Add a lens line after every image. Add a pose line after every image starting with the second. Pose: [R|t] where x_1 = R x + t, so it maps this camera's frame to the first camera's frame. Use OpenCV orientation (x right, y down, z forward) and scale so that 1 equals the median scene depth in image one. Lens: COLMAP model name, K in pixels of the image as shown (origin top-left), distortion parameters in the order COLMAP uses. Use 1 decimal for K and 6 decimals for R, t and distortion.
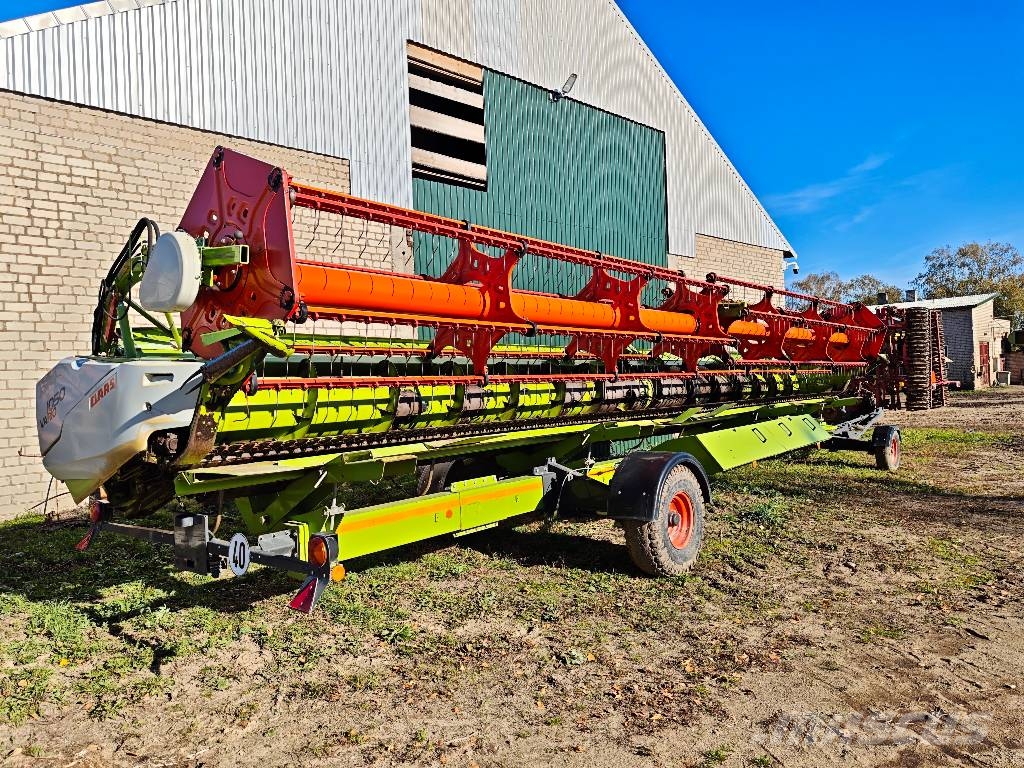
lens RADIAL K [[710.8, 0, 508.6], [0, 710.8, 379.8], [0, 0, 1]] dist [0.006132, 0.000757]
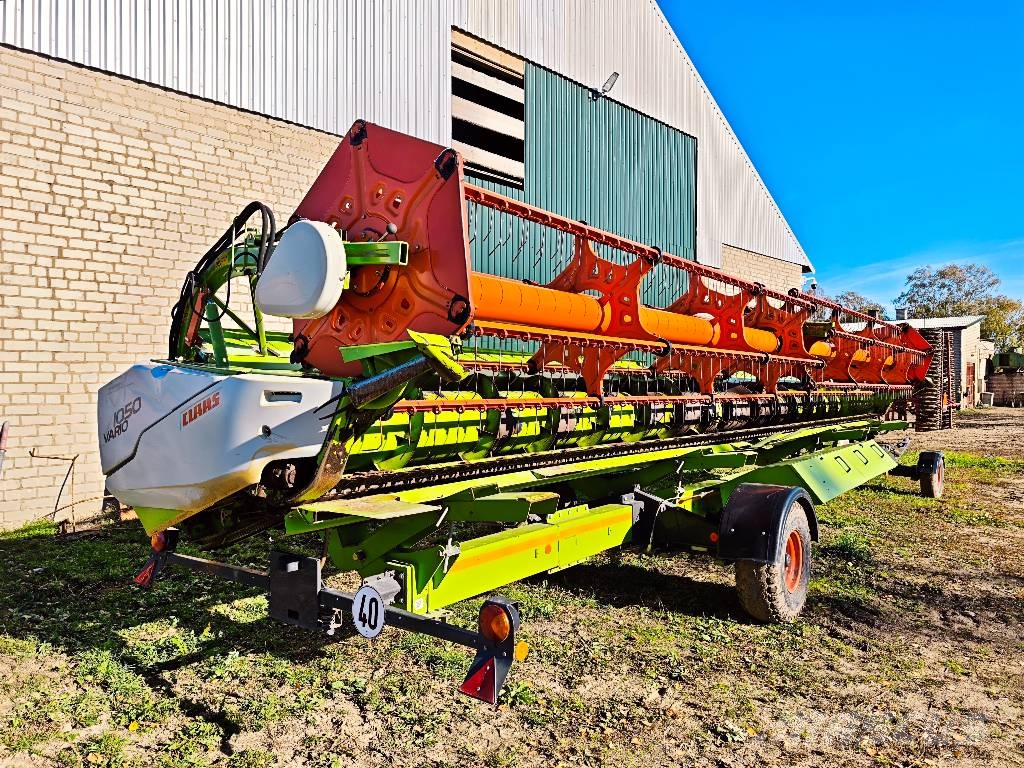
lens RADIAL K [[707.7, 0, 512.0], [0, 707.7, 384.0], [0, 0, 1]] dist [0.006693, 0.001528]
pose [[0.998448, 0.039226, 0.039529, -0.113814], [-0.039473, 0.999206, 0.005474, -0.014686], [-0.039283, -0.007026, 0.999203, 0.074198]]
